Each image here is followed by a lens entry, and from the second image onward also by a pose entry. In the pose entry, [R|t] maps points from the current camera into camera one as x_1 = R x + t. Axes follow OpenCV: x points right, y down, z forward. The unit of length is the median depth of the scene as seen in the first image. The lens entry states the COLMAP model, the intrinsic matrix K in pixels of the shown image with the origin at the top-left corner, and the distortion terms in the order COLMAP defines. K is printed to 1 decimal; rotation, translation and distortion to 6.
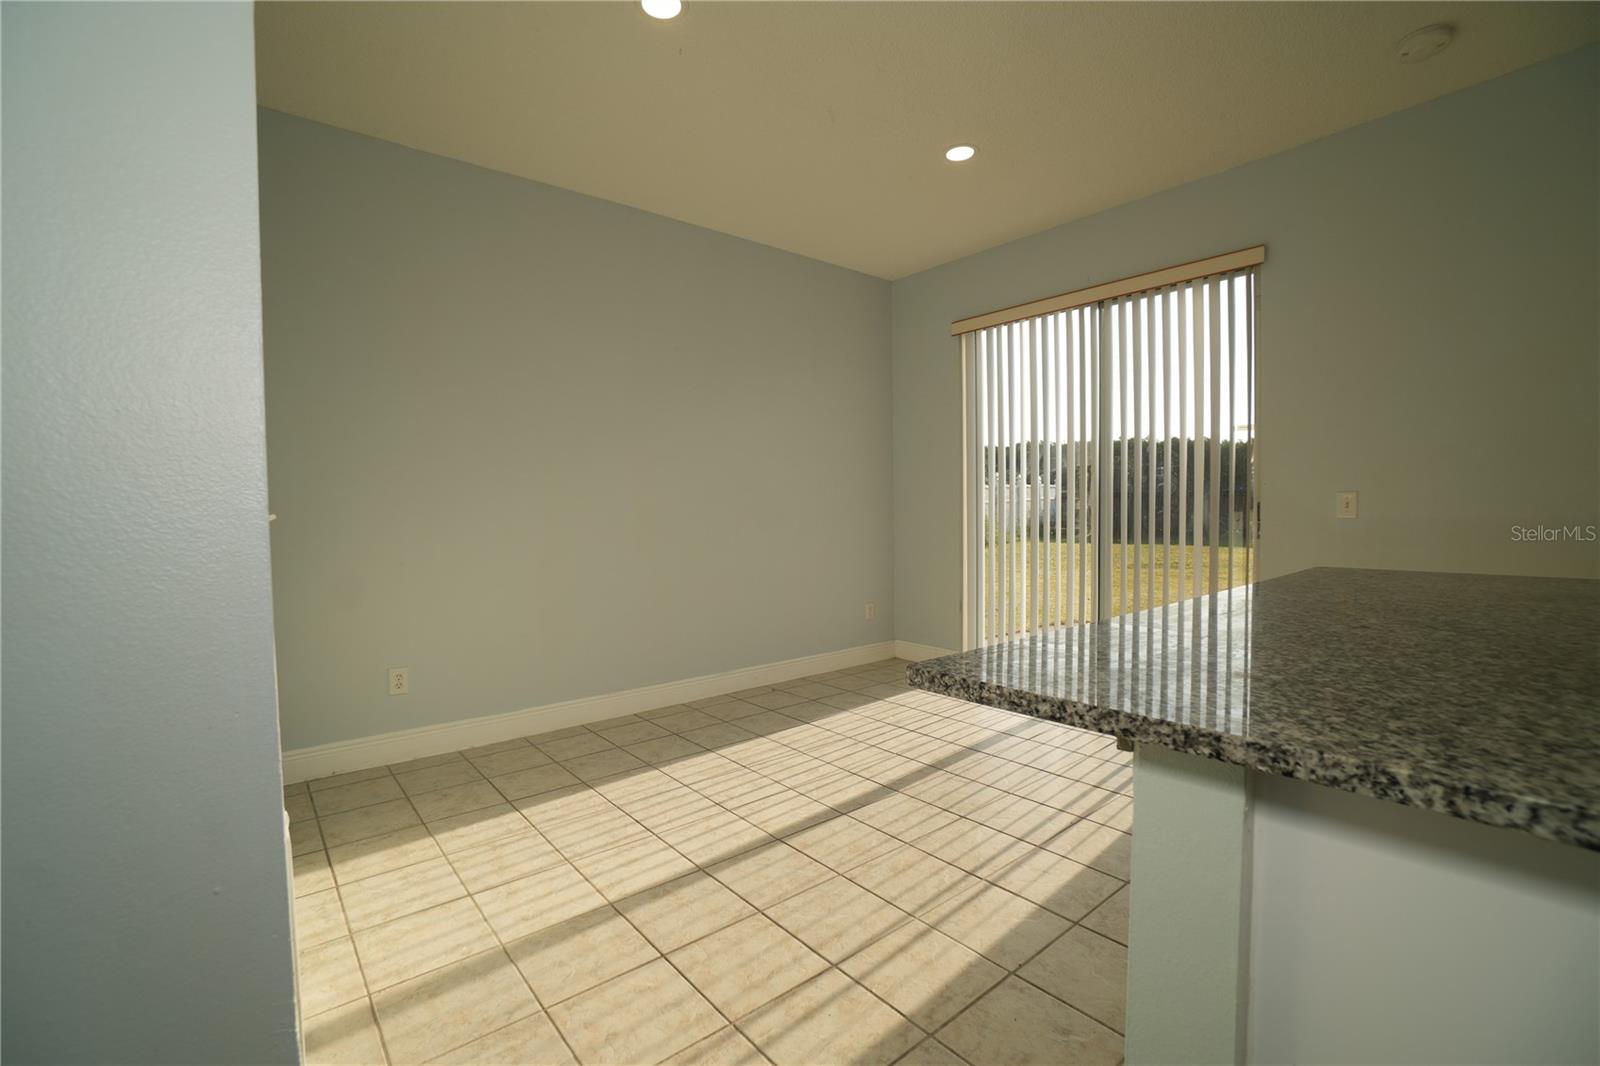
lens RADIAL K [[702.3, 0, 800.0], [0, 702.3, 533.0], [0, 0, 1]] dist [-0.062774, 0.023796]
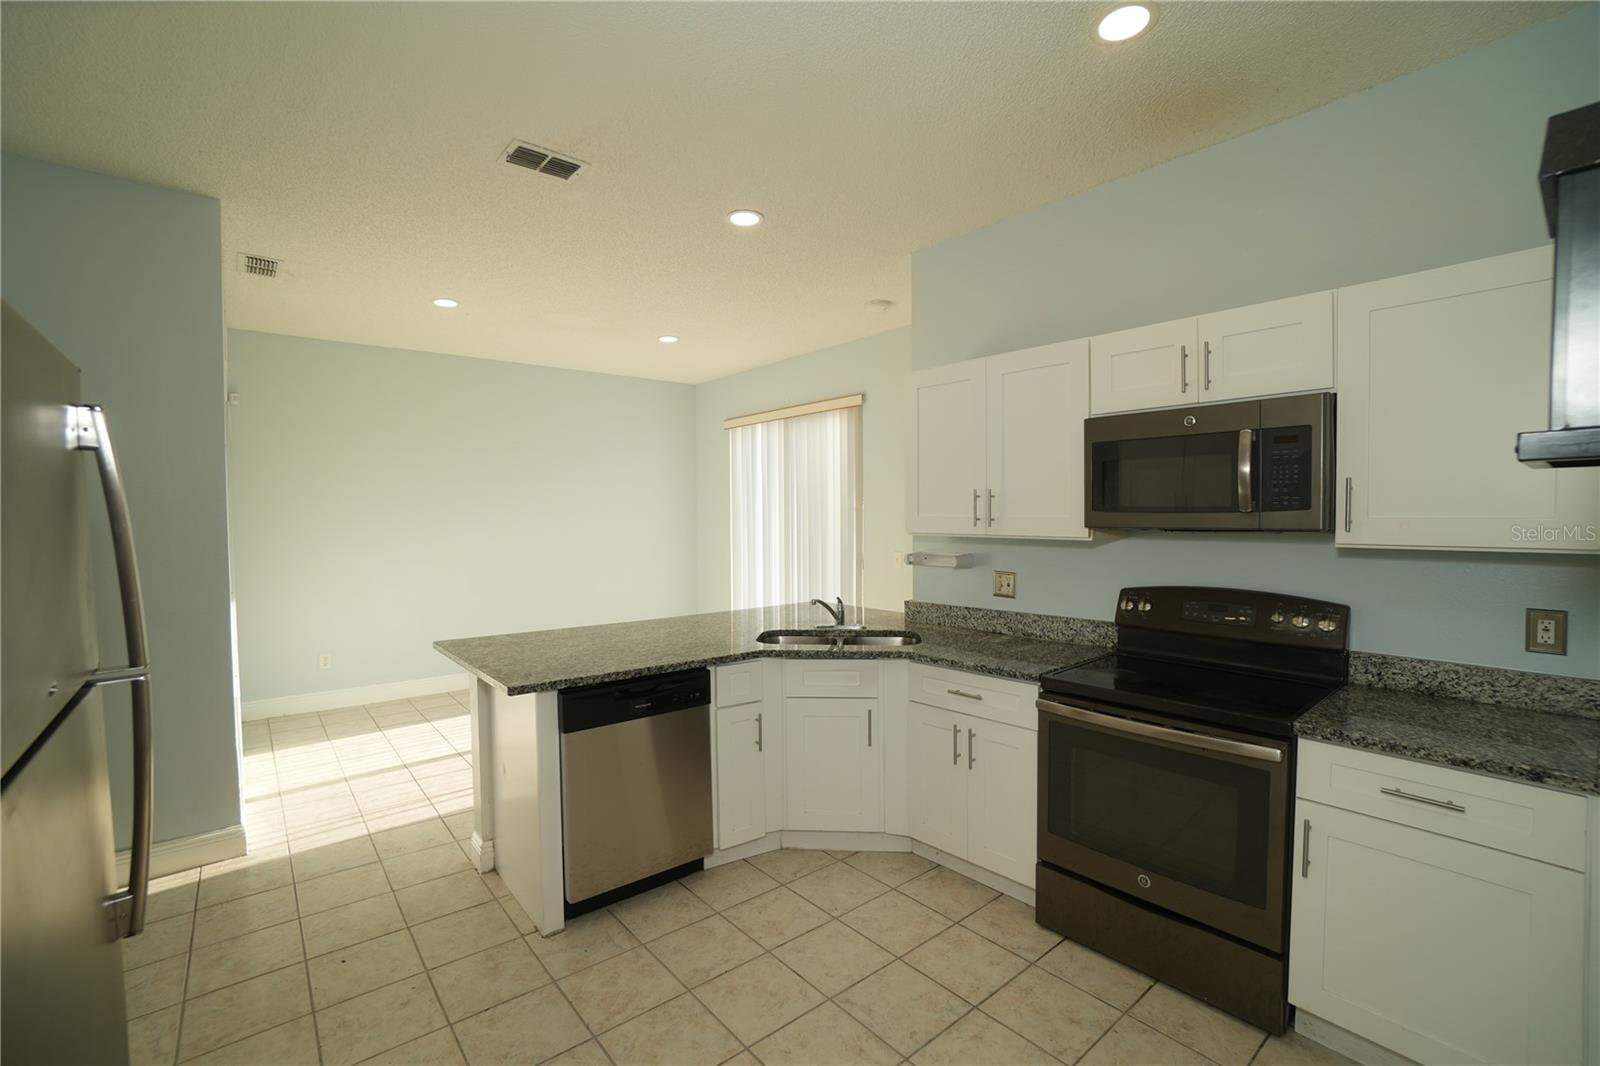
lens RADIAL K [[702.3, 0, 800.0], [0, 702.3, 533.0], [0, 0, 1]] dist [-0.062774, 0.023796]
pose [[0.999977, 0.005615, -0.003741, 0.920538], [-0.005648, 0.999945, -0.008883, -0.141187], [0.003691, 0.008904, 0.999954, -1.058847]]
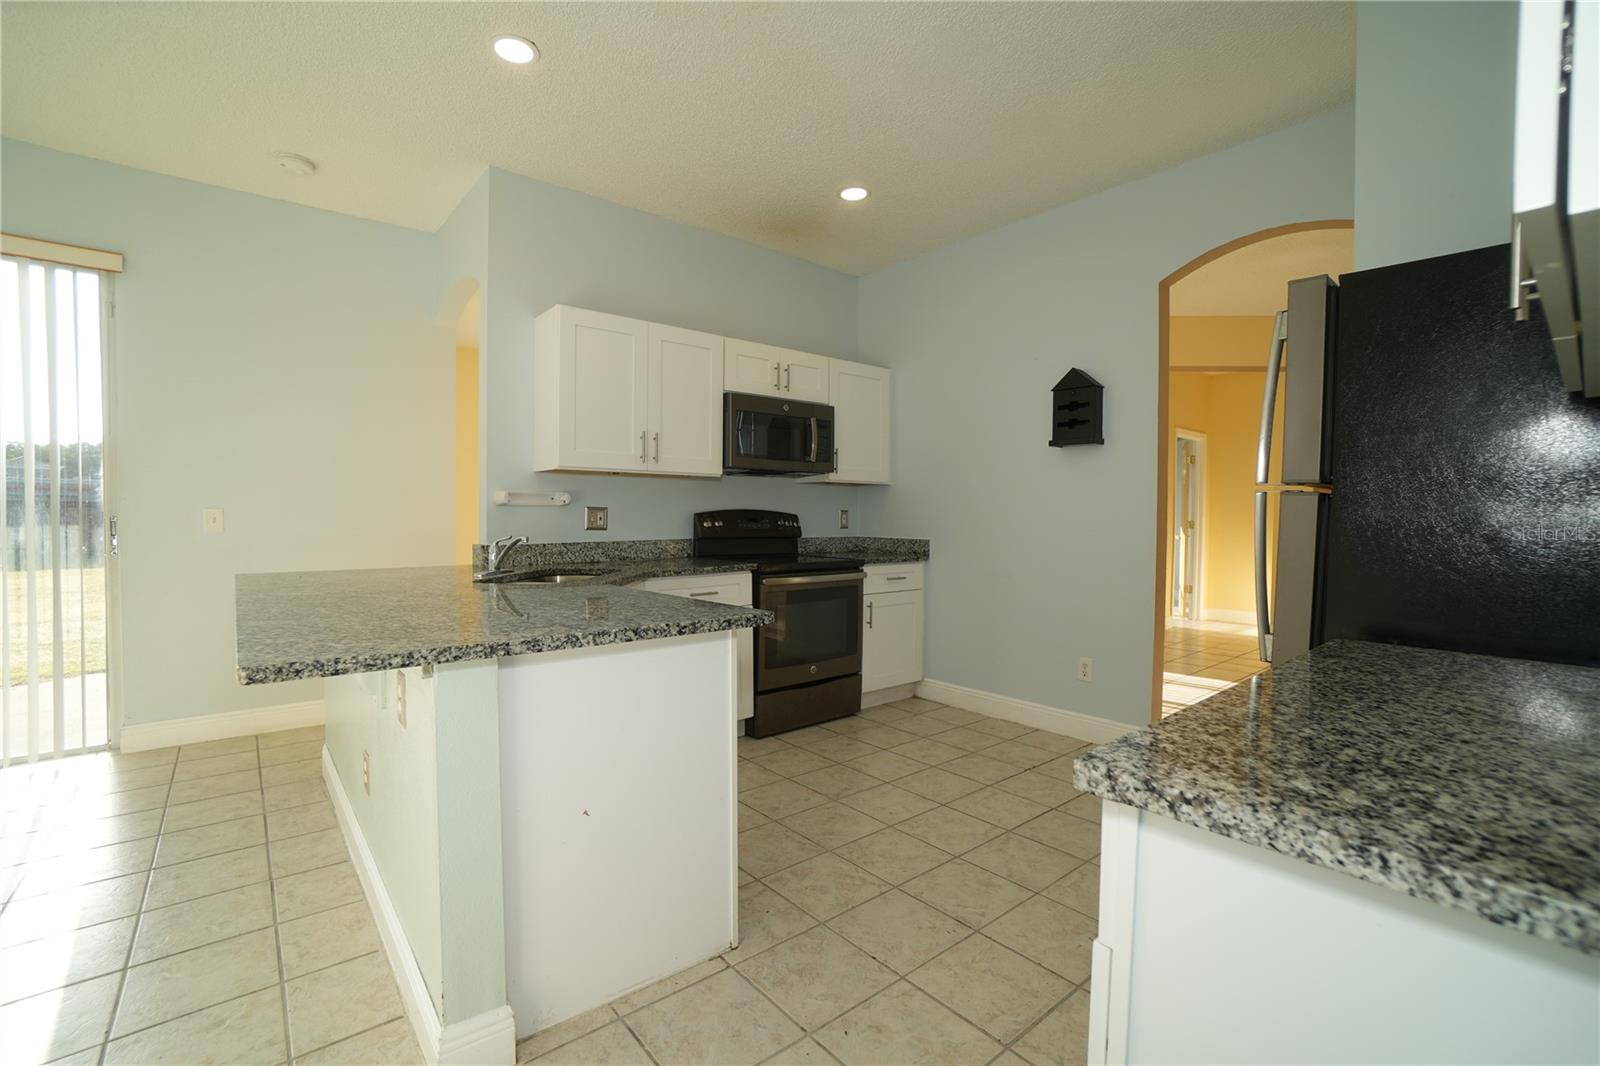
lens RADIAL K [[702.3, 0, 800.0], [0, 702.3, 533.0], [0, 0, 1]] dist [-0.062774, 0.023796]
pose [[0.001703, -0.012360, 0.999922, -0.466272], [0.032636, 0.999392, 0.012298, -0.003405], [-0.999466, 0.032613, 0.002105, 0.057460]]
